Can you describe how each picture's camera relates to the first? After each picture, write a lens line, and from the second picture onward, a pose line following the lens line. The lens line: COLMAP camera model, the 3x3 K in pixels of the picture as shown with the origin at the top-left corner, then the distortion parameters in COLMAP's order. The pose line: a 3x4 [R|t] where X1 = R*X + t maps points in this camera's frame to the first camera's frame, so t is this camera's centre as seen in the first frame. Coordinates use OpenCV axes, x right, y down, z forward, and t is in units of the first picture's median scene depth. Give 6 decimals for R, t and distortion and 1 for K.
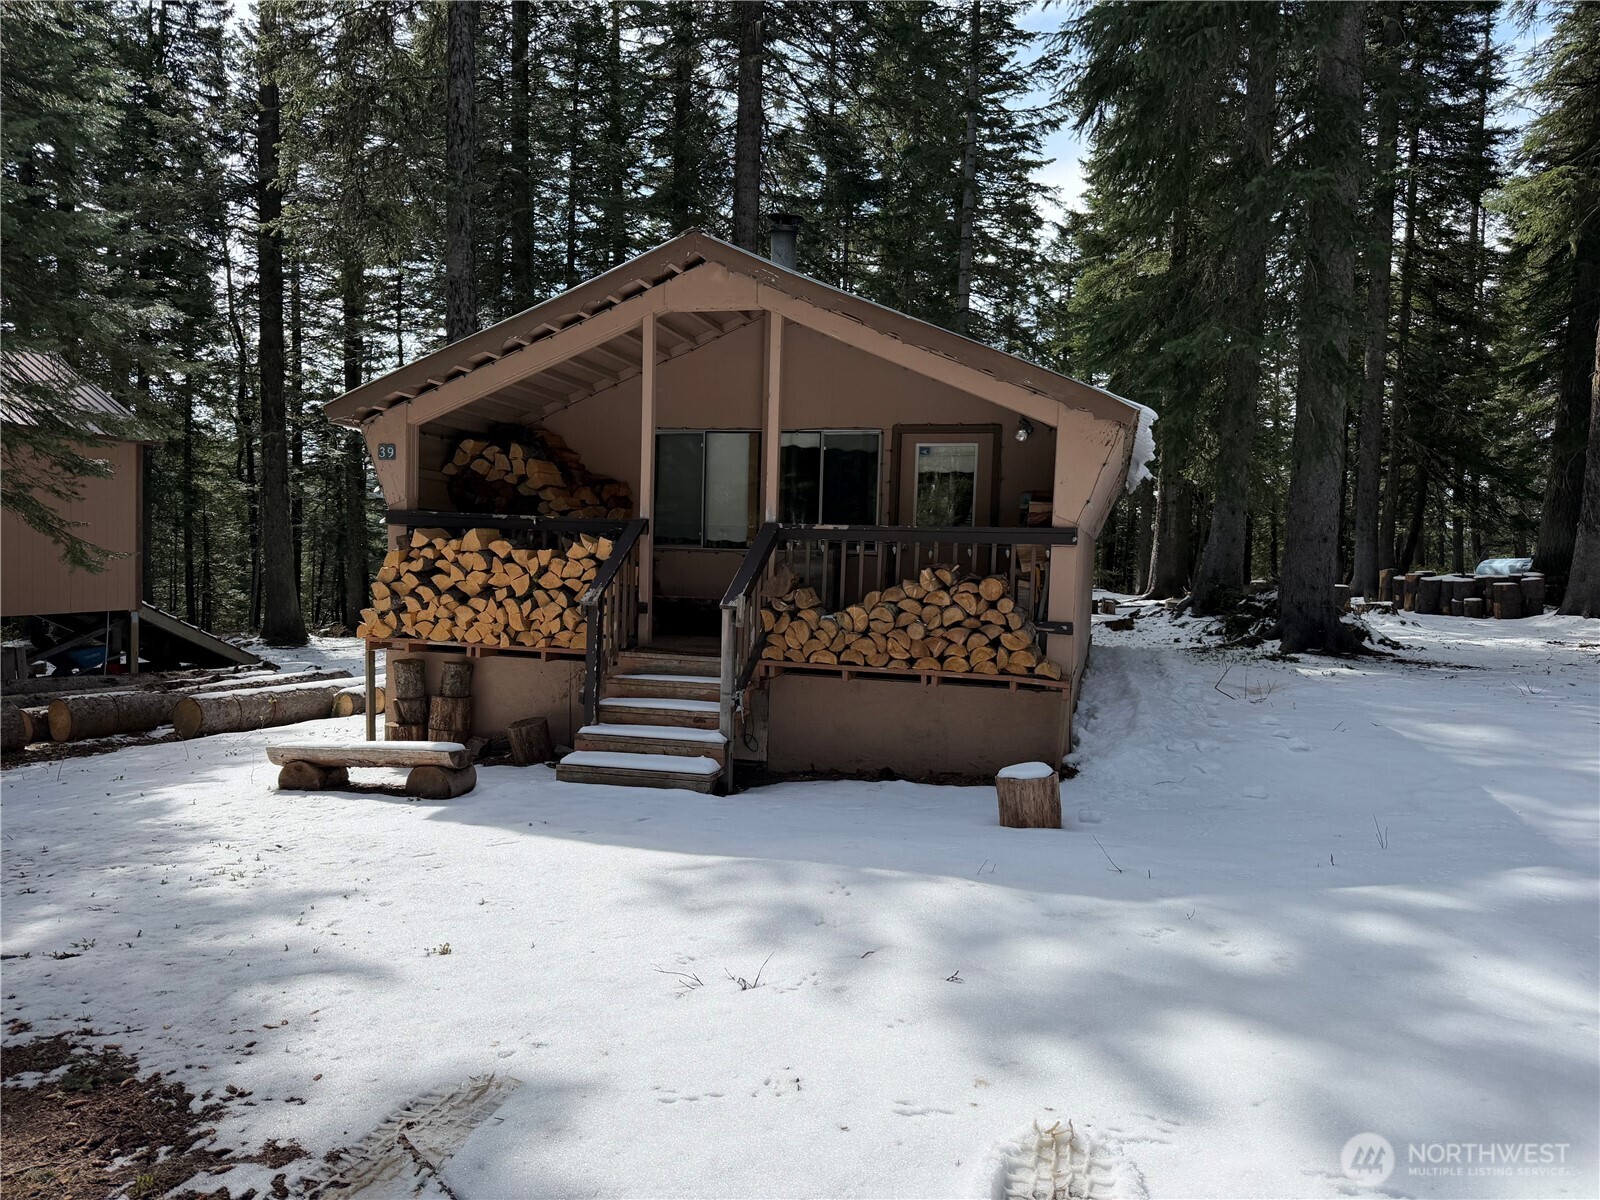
lens RADIAL K [[1117.3, 0, 805.0], [0, 1117.3, 601.7], [0, 0, 1]] dist [0.062619, -0.093011]
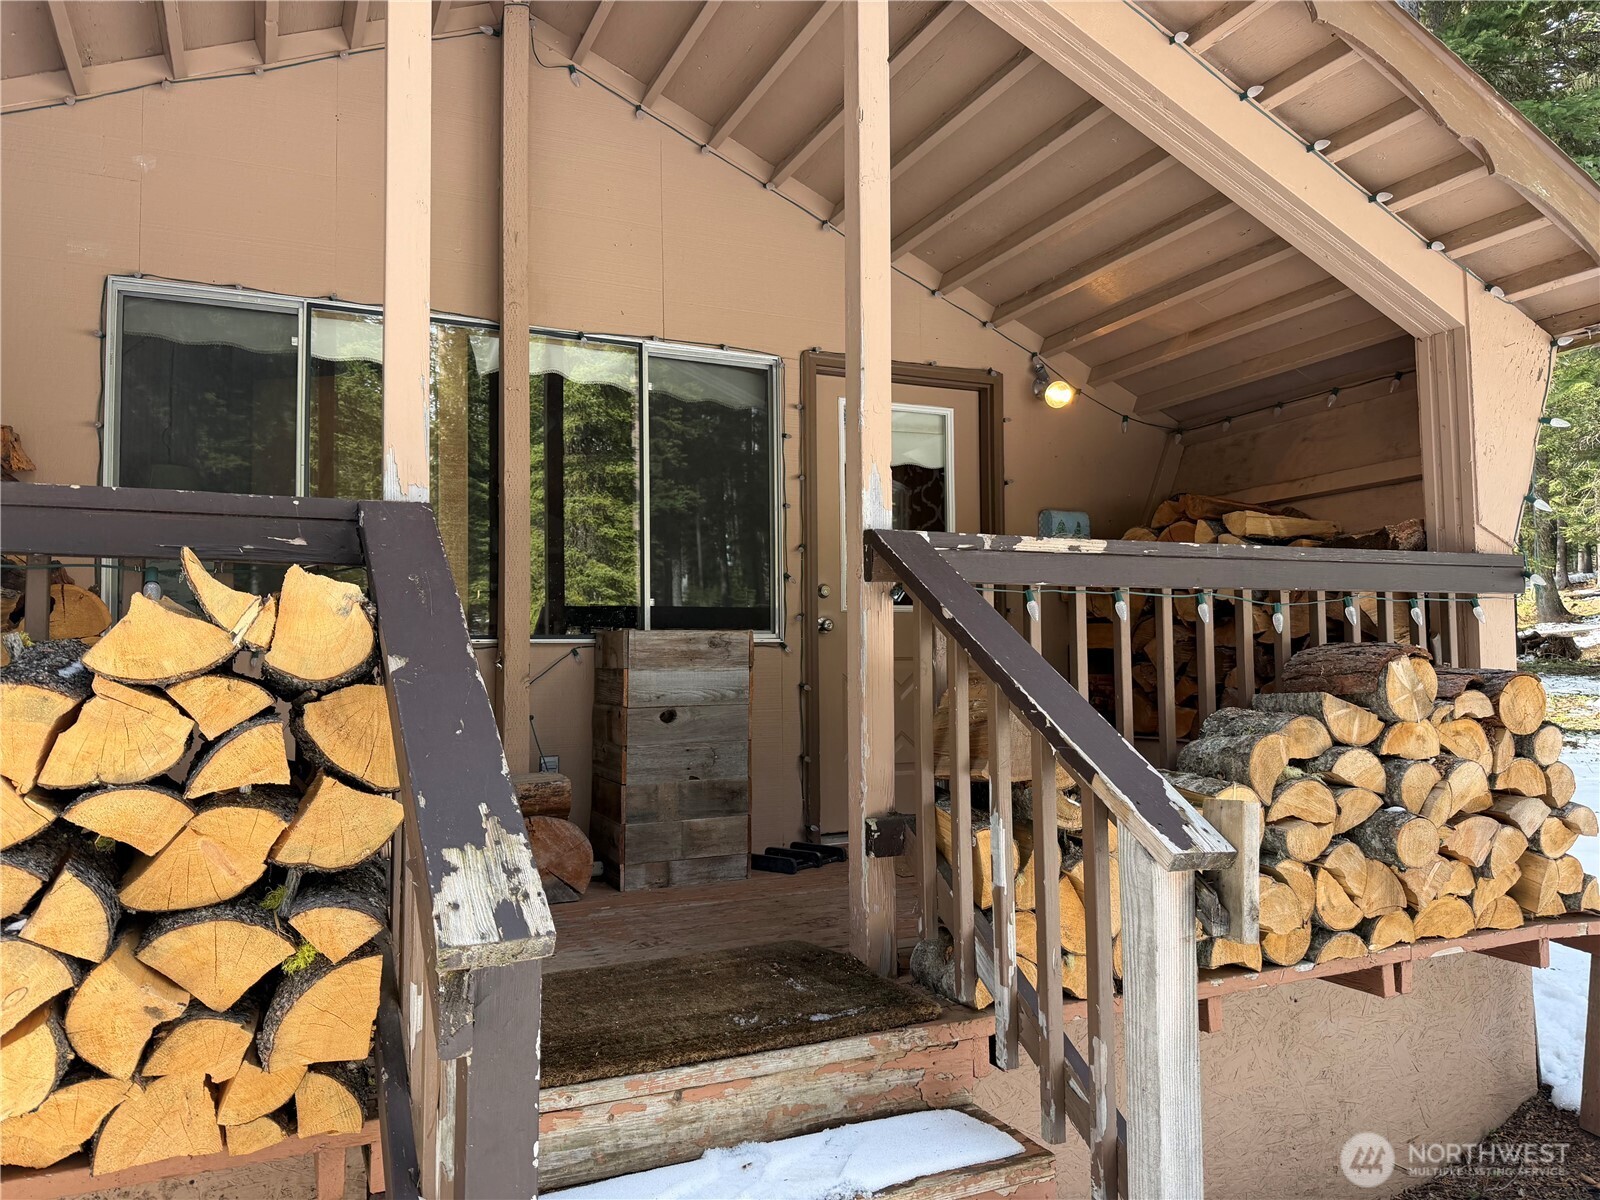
lens RADIAL K [[1117.3, 0, 796.2], [0, 1117.3, 599.2], [0, 0, 1]] dist [0.062619, -0.093011]
pose [[0.758839, 0.000563, 0.651278, -0.245690], [0.064267, 0.995054, -0.075741, -0.030639], [-0.648100, 0.099331, 0.755050, 0.785549]]
